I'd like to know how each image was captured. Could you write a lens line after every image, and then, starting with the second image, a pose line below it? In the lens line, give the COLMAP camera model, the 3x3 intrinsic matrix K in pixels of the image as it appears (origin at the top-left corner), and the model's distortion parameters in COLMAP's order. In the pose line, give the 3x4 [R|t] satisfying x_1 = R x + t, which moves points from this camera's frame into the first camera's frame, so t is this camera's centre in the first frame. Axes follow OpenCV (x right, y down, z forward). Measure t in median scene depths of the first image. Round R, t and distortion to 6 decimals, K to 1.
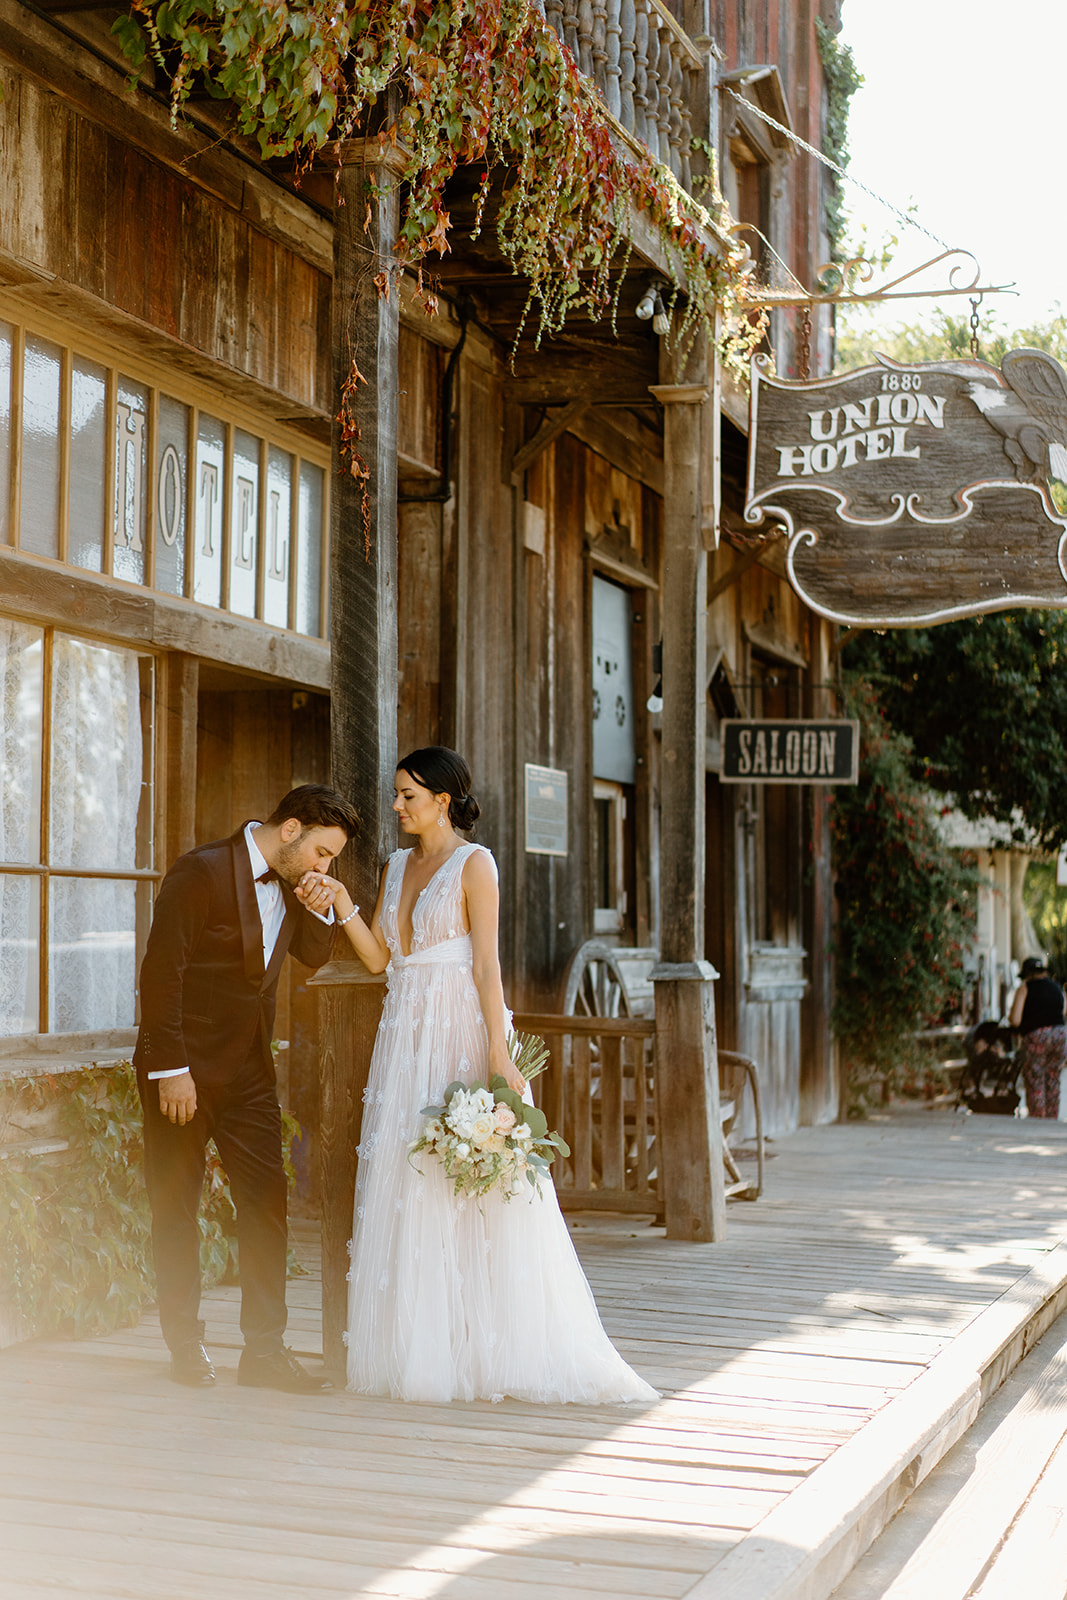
lens RADIAL K [[2555.6, 0, 529.2], [0, 2555.6, 832.4], [0, 0, 1]] dist [-0.016166, 0.003070]
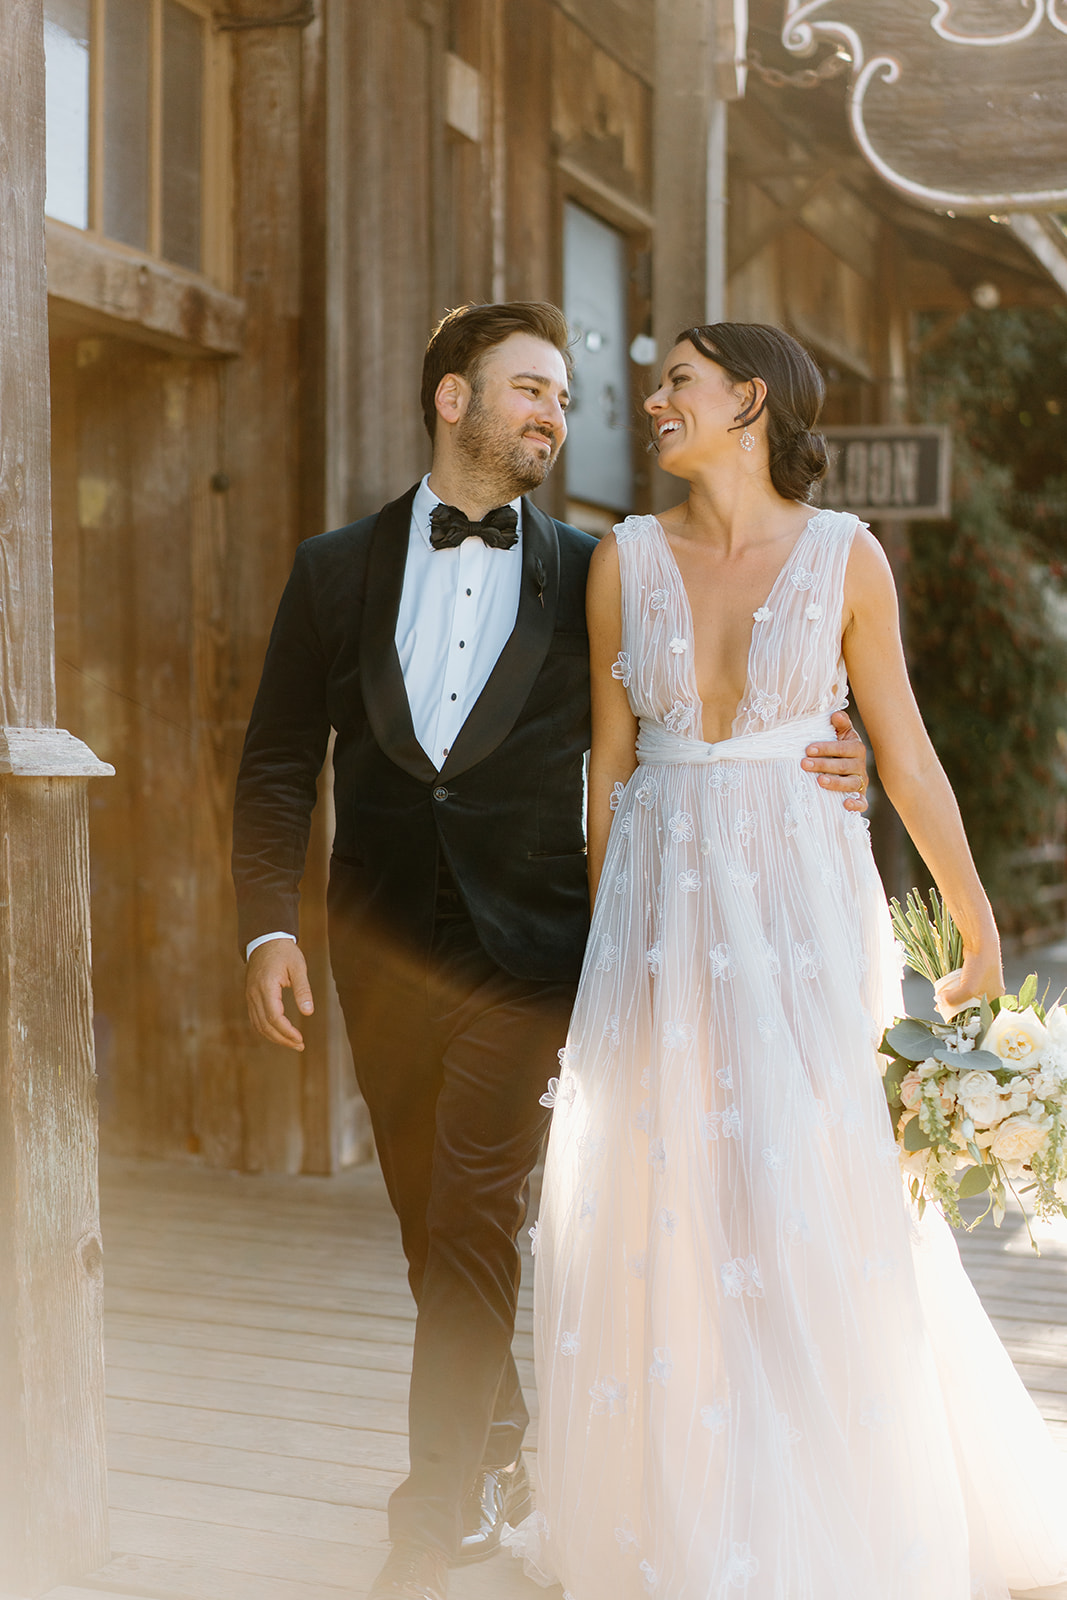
lens RADIAL K [[2555.6, 0, 529.2], [0, 2555.6, 832.4], [0, 0, 1]] dist [-0.016166, 0.003070]
pose [[0.999736, -0.006313, -0.022101, 0.034004], [0.007843, 0.997529, 0.069810, 0.024789], [0.021606, -0.069965, 0.997315, 0.355703]]
